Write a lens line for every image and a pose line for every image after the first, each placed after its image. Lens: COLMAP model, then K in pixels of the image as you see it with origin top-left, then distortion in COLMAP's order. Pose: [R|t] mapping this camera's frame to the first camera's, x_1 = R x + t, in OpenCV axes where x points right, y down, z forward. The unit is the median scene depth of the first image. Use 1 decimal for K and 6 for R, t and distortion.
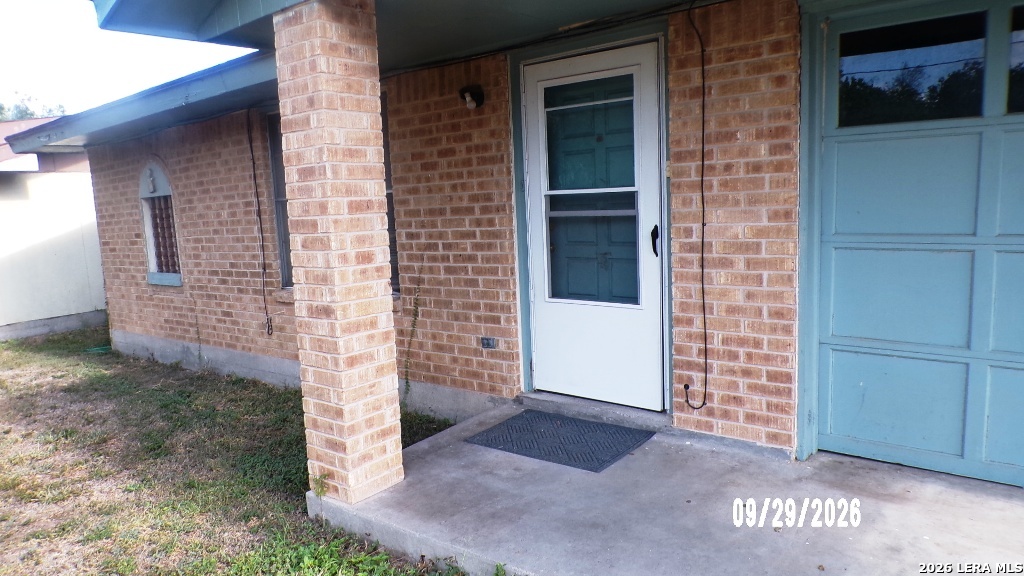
lens RADIAL K [[687.4, 0, 508.8], [0, 687.4, 293.2], [0, 0, 1]] dist [-0.071528, 0.006597]
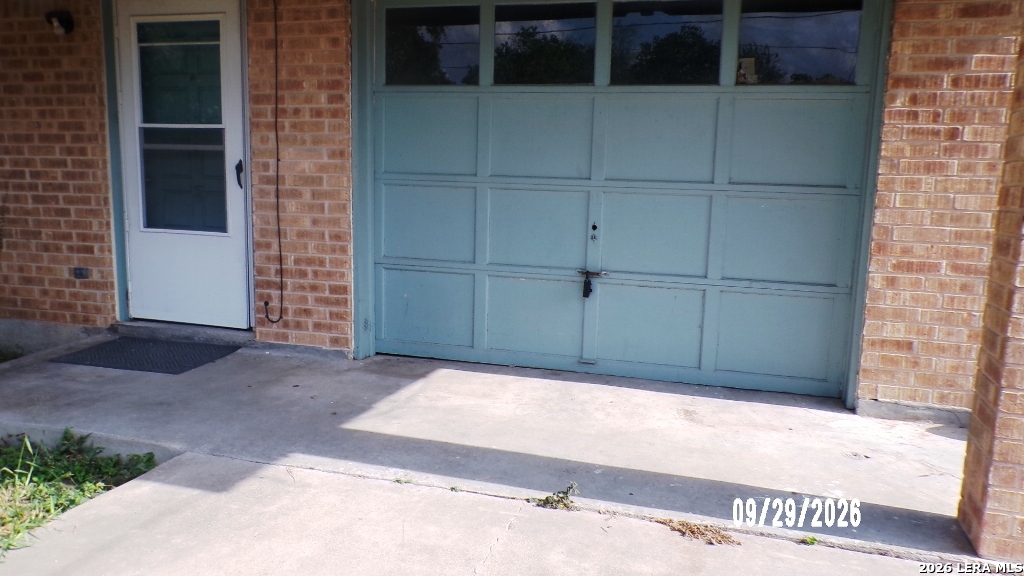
lens RADIAL K [[831.5, 0, 511.0], [0, 831.5, 295.6], [0, 0, 1]] dist [-0.053176, 0.046307]
pose [[0.920179, -0.000939, 0.391497, 0.100001], [-0.010162, 0.999603, 0.026284, 0.087493], [-0.391366, -0.028164, 0.919804, -0.445810]]
